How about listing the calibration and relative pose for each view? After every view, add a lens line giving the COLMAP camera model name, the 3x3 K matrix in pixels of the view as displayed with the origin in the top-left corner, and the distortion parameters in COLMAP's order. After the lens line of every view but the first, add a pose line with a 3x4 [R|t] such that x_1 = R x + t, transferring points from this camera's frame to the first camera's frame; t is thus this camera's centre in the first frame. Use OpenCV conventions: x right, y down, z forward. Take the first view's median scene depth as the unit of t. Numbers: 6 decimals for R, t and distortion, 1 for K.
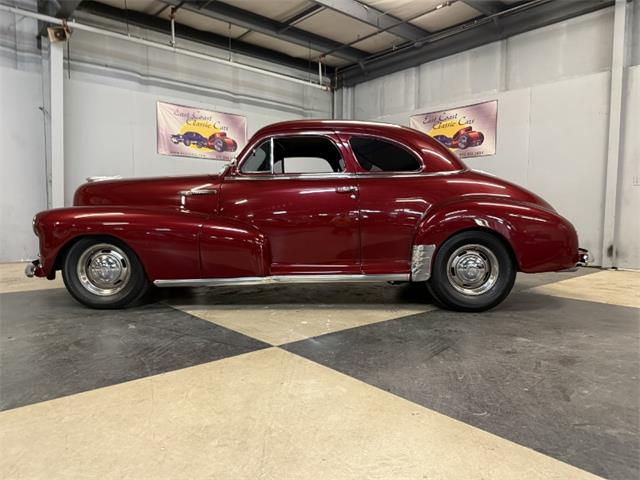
lens RADIAL K [[452.3, 0, 322.4], [0, 452.3, 241.8], [0, 0, 1]] dist [0.081880, -0.121094]
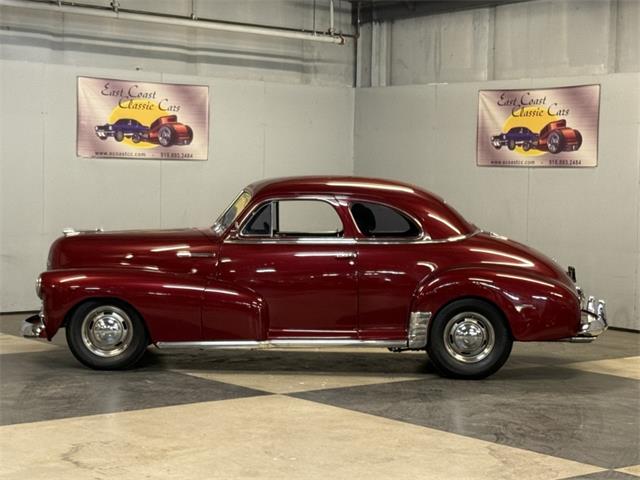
lens RADIAL K [[1359.3, 0, 320.0], [0, 1359.3, 240.0], [0, 0, 1]] dist [0.190946, 0.121495]
pose [[0.999624, 0.014184, -0.023450, 0.030189], [-0.014688, 0.999661, -0.021477, -0.037945], [0.023138, 0.021813, 0.999494, -0.916014]]
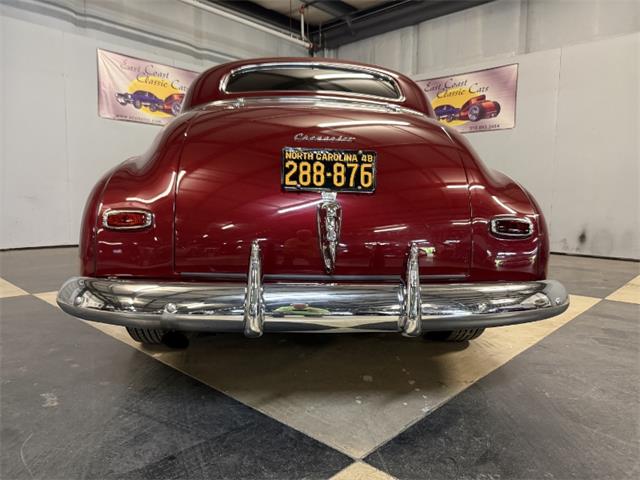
lens RADIAL K [[459.8, 0, 323.8], [0, 459.8, 239.0], [0, 0, 1]] dist [0.000178, -0.003529]
pose [[0.994211, -0.000344, 0.107441, -0.063377], [-0.002355, 0.999685, 0.024989, -0.005049], [-0.107415, -0.025097, 0.993897, 0.175040]]
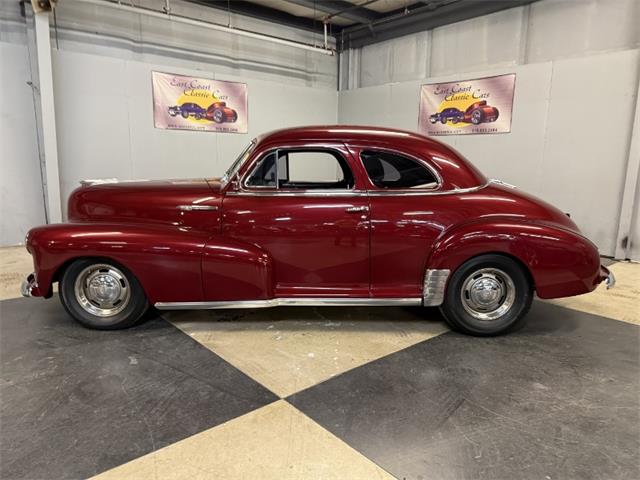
lens RADIAL K [[453.9, 0, 319.8], [0, 453.9, 241.2], [0, 0, 1]] dist [0.051878, -0.066833]
pose [[0.999933, 0.009722, -0.006248, -0.007413], [-0.008936, 0.993290, 0.115303, -0.070221], [0.007327, -0.115239, 0.993311, 0.027735]]
